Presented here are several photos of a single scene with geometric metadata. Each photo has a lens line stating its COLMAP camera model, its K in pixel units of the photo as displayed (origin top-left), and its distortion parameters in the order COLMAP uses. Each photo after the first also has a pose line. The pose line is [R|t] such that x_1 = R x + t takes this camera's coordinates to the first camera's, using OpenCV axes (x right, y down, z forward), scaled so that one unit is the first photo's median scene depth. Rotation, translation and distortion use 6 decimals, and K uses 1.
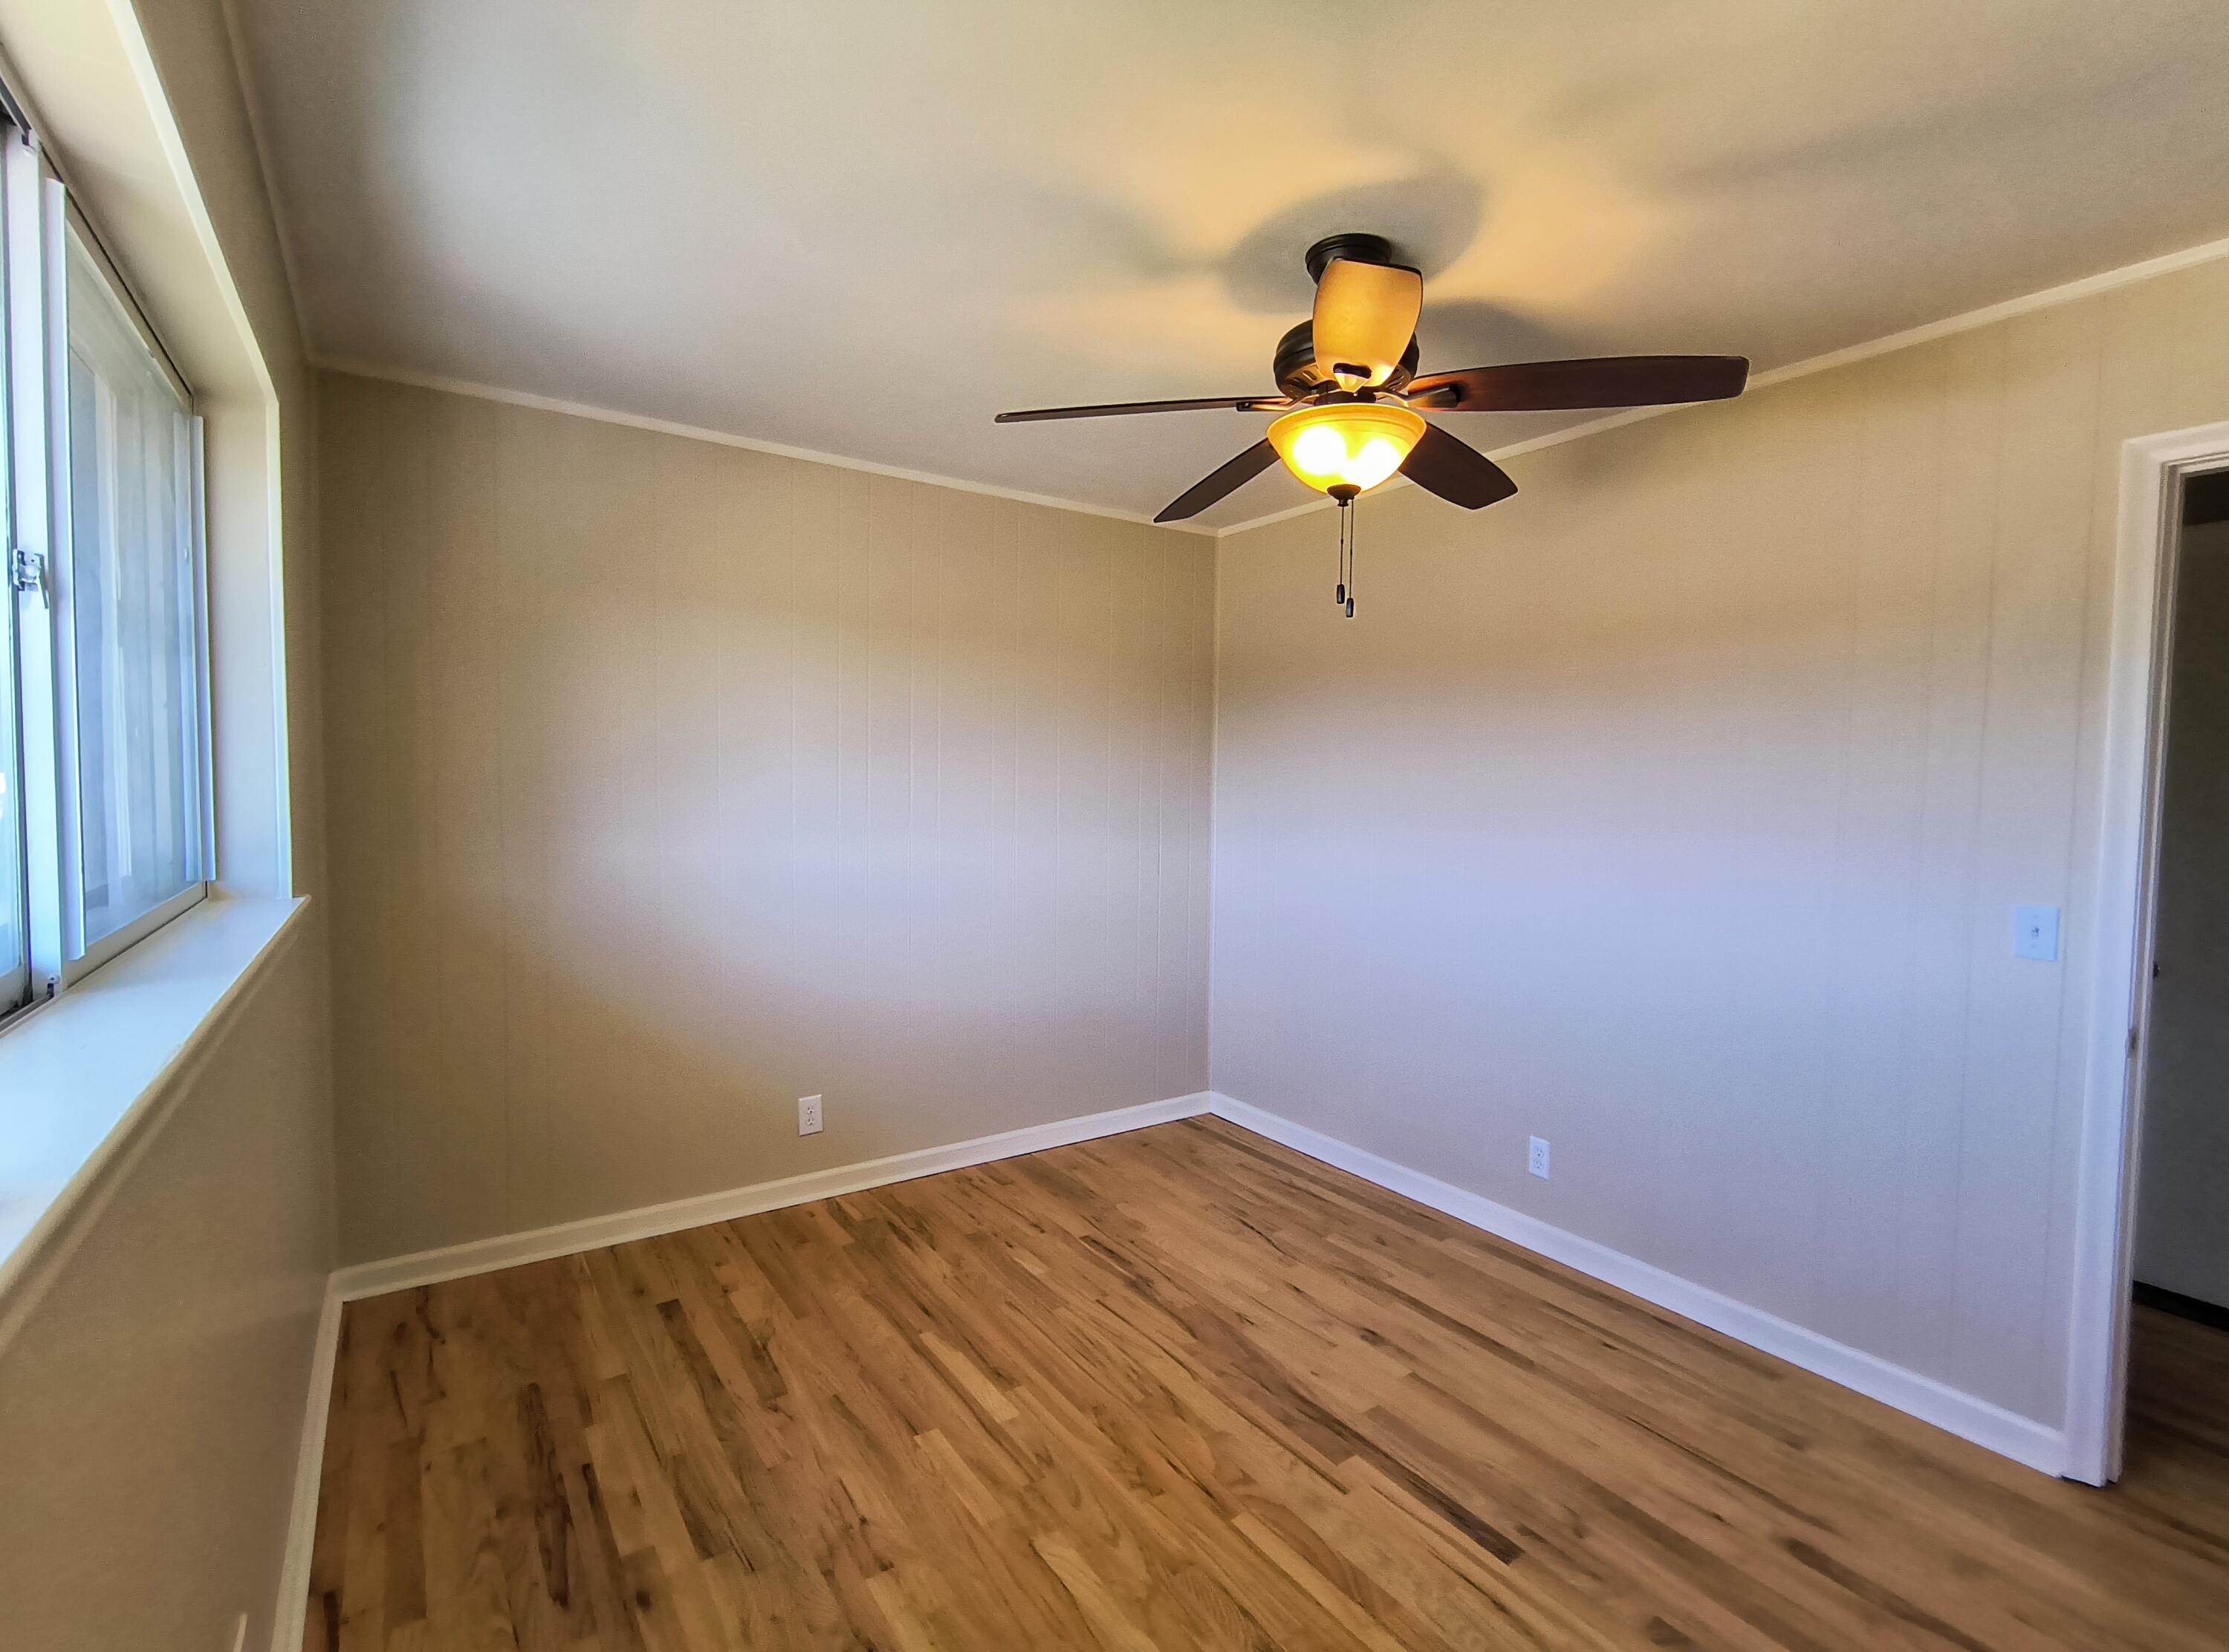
lens RADIAL K [[1032.2, 0, 1130.2], [0, 1032.2, 819.2], [0, 0, 1]] dist [-0.008122, 0.000089]
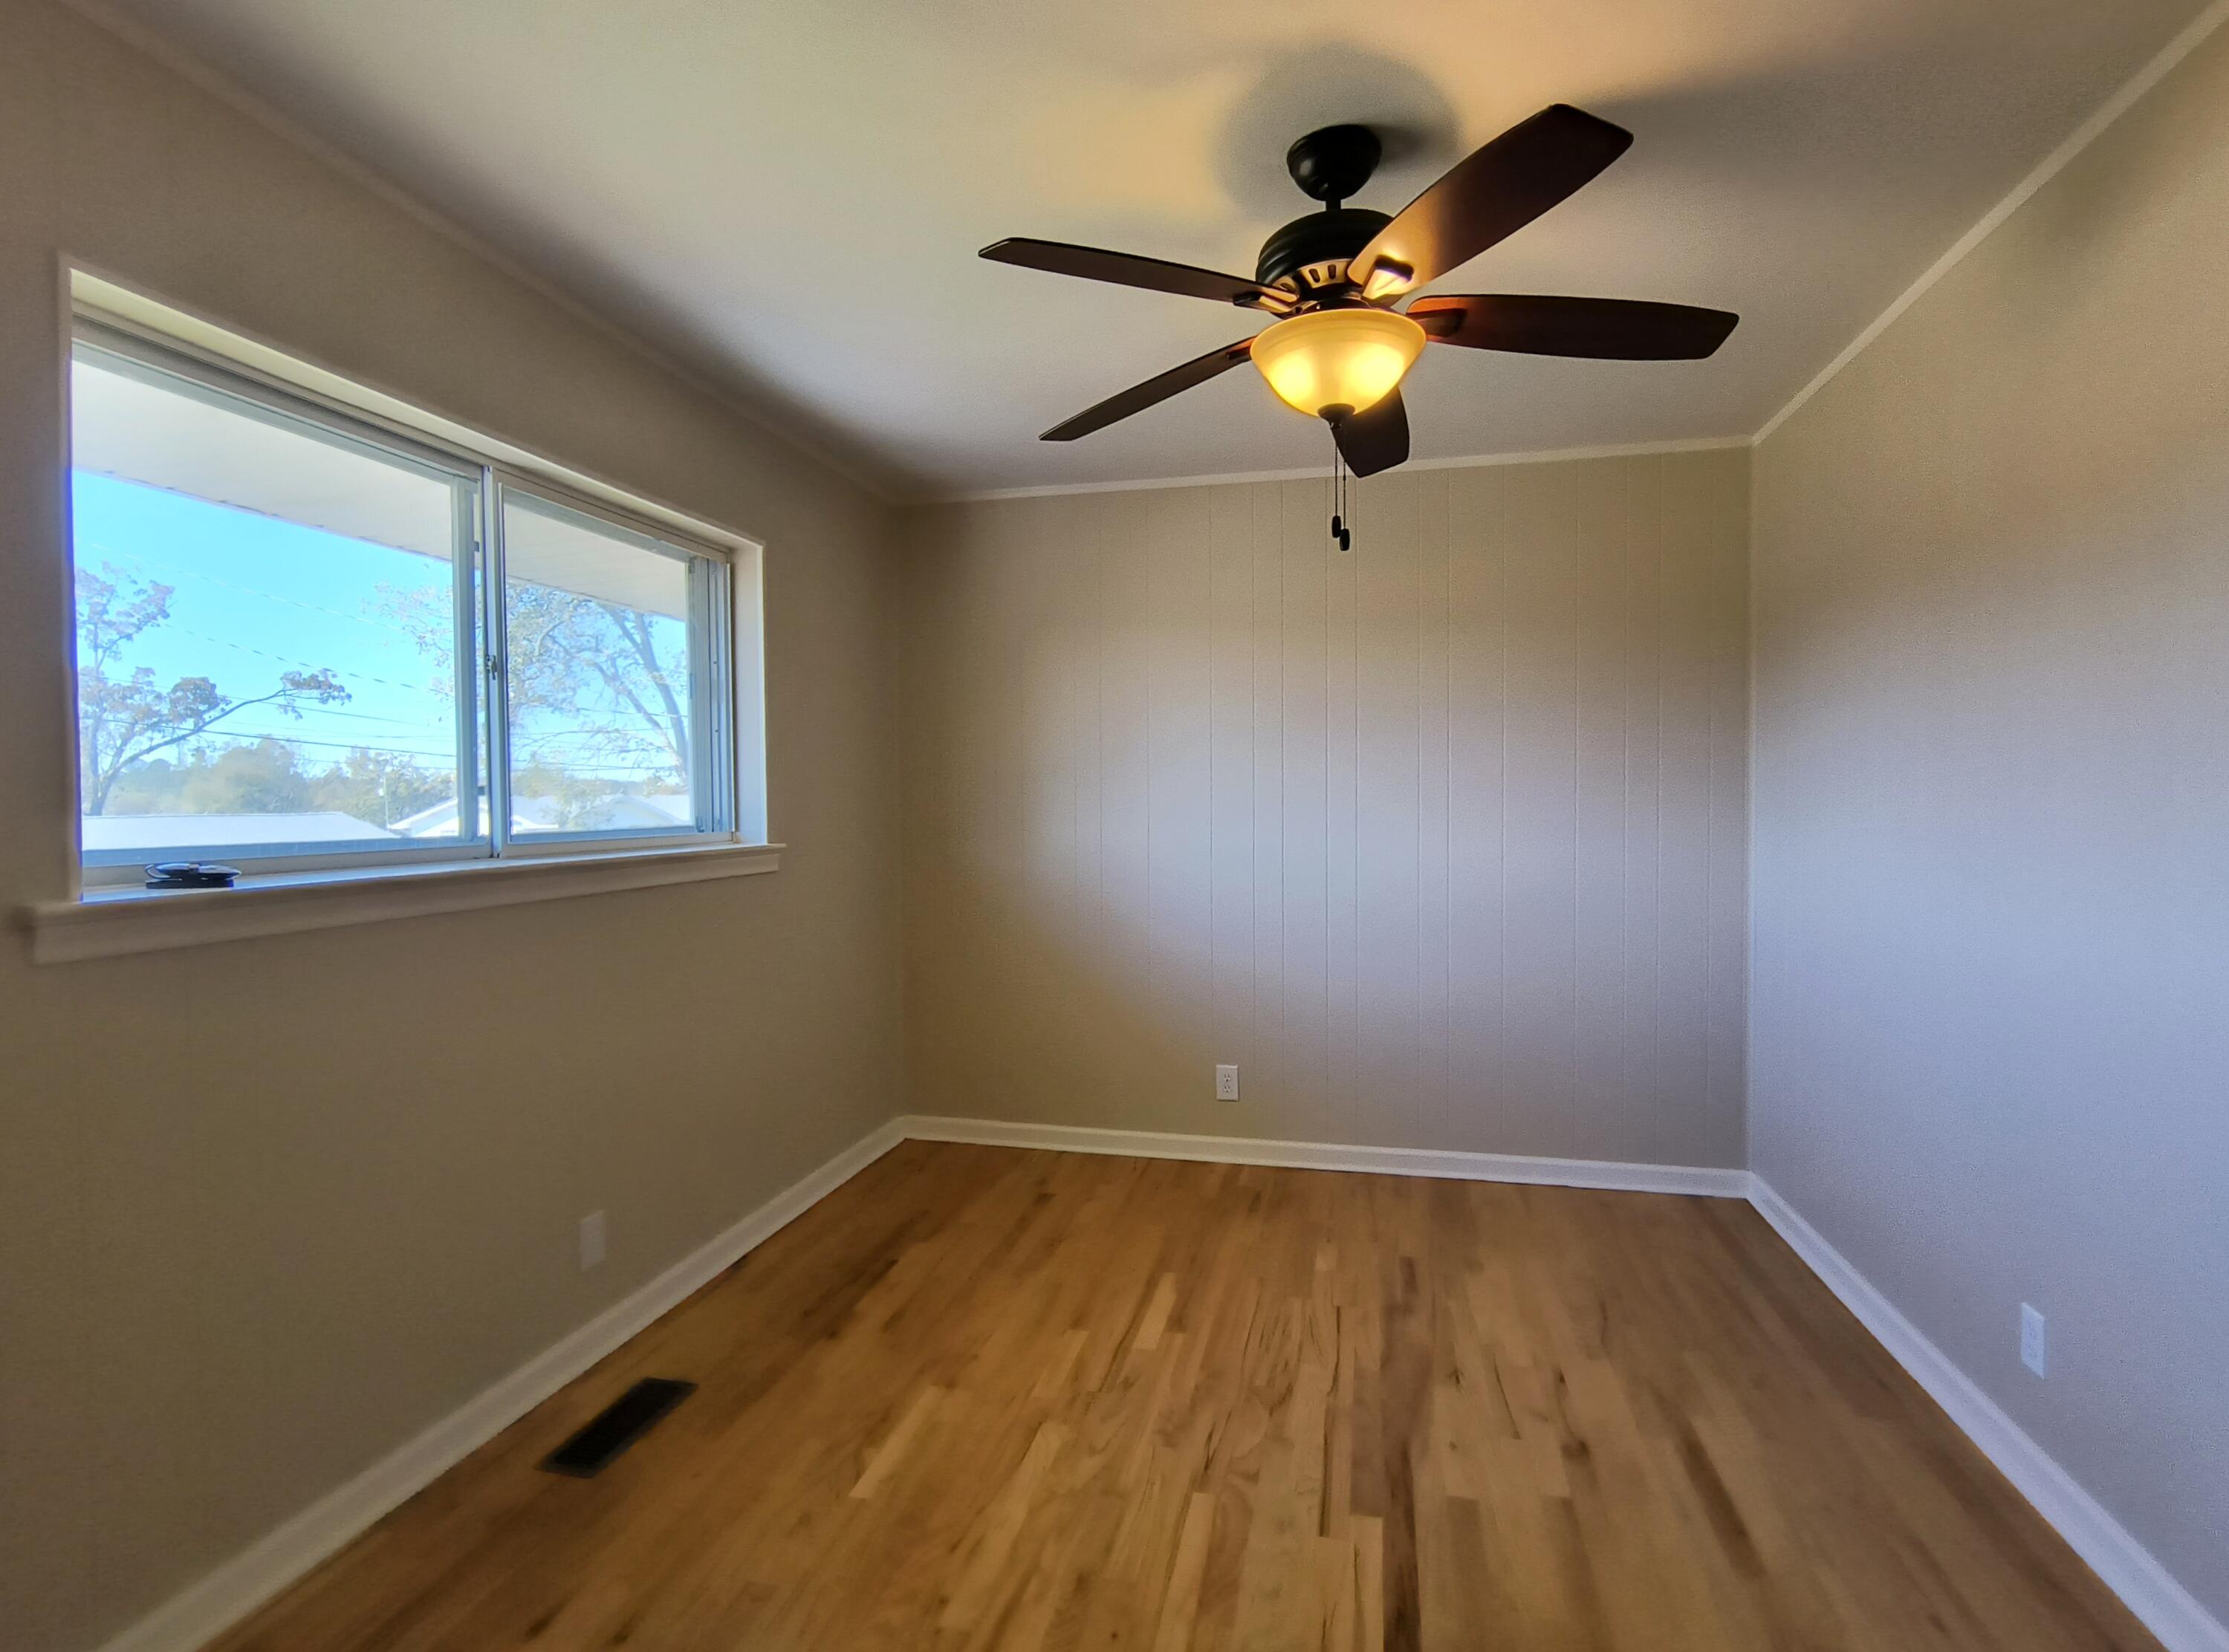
lens RADIAL K [[1105.3, 0, 1117.0], [0, 1105.3, 824.4], [0, 0, 1]] dist [-0.006296, 0.000251]
pose [[0.663222, -0.003497, -0.748415, 0.635246], [-0.015263, 0.999718, -0.018197, 0.049579], [0.748267, 0.023491, 0.662981, 0.176732]]
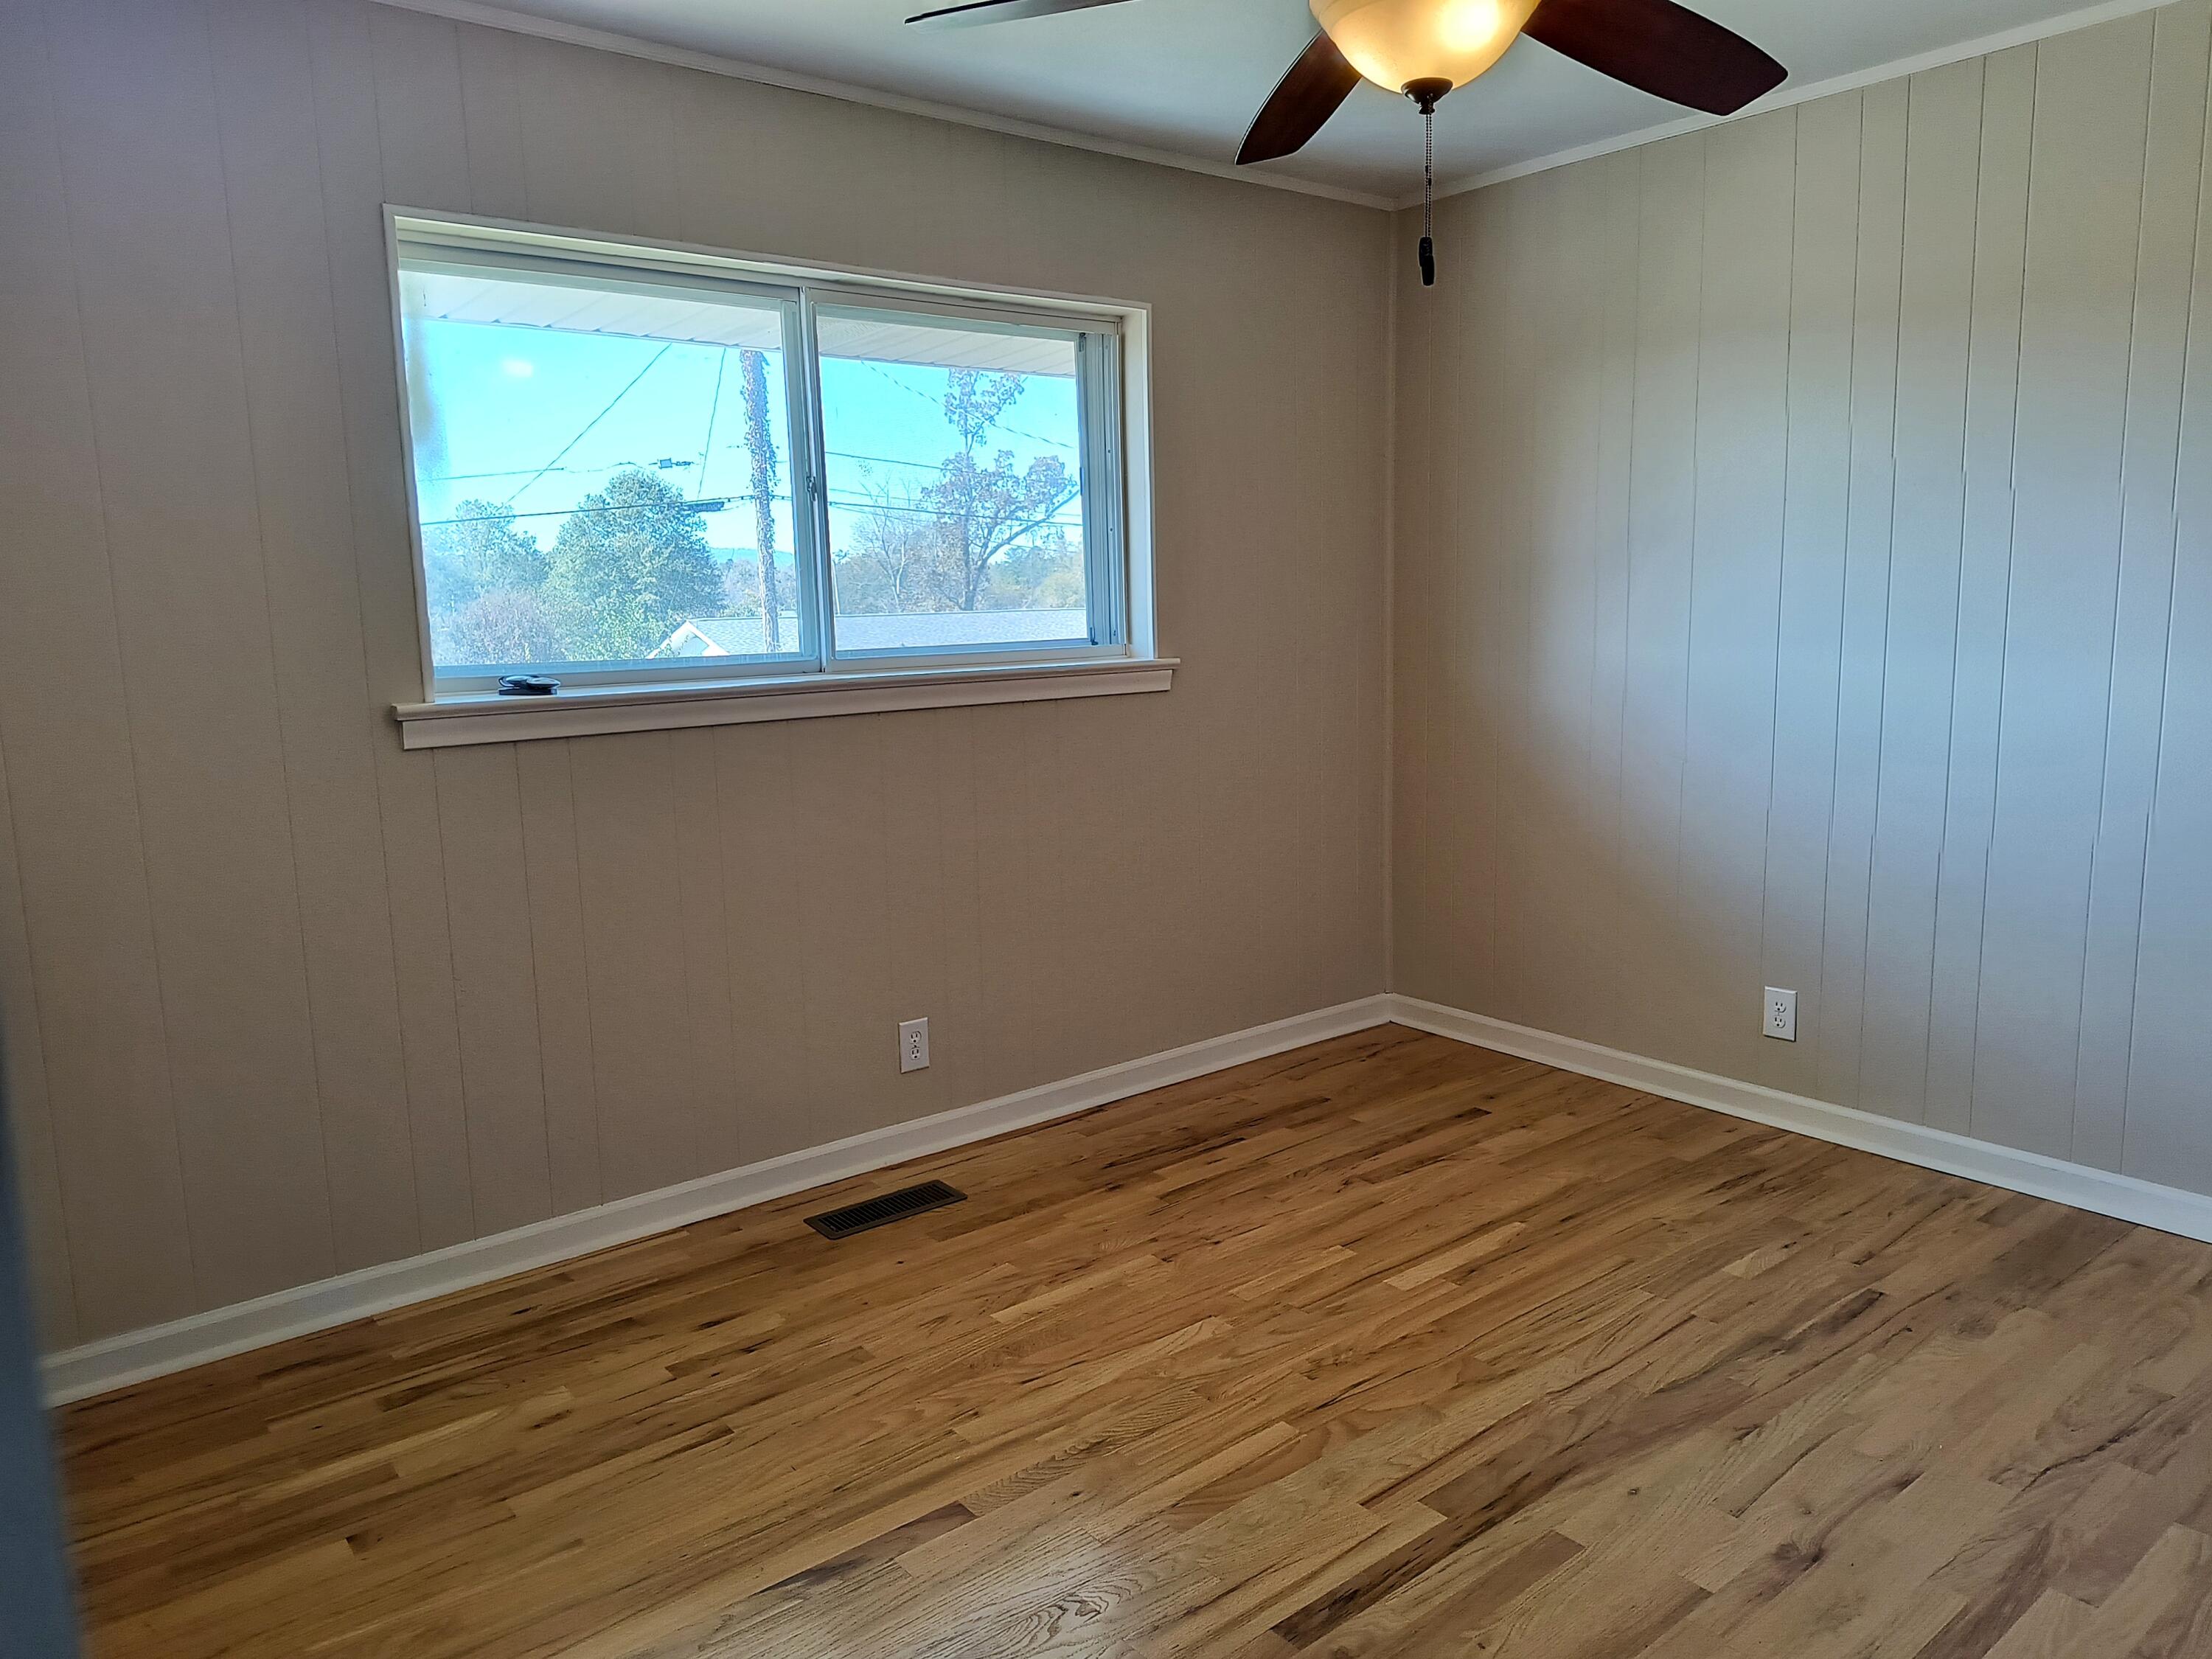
lens RADIAL K [[1531.3, 0, 1121.3], [0, 1531.3, 819.8], [0, 0, 1]] dist [0.025465, -0.007090]
pose [[0.061812, 0.127193, -0.989950, 0.978689], [-0.019537, 0.991811, 0.126212, 0.020954], [0.997897, 0.011539, 0.063791, 0.590886]]
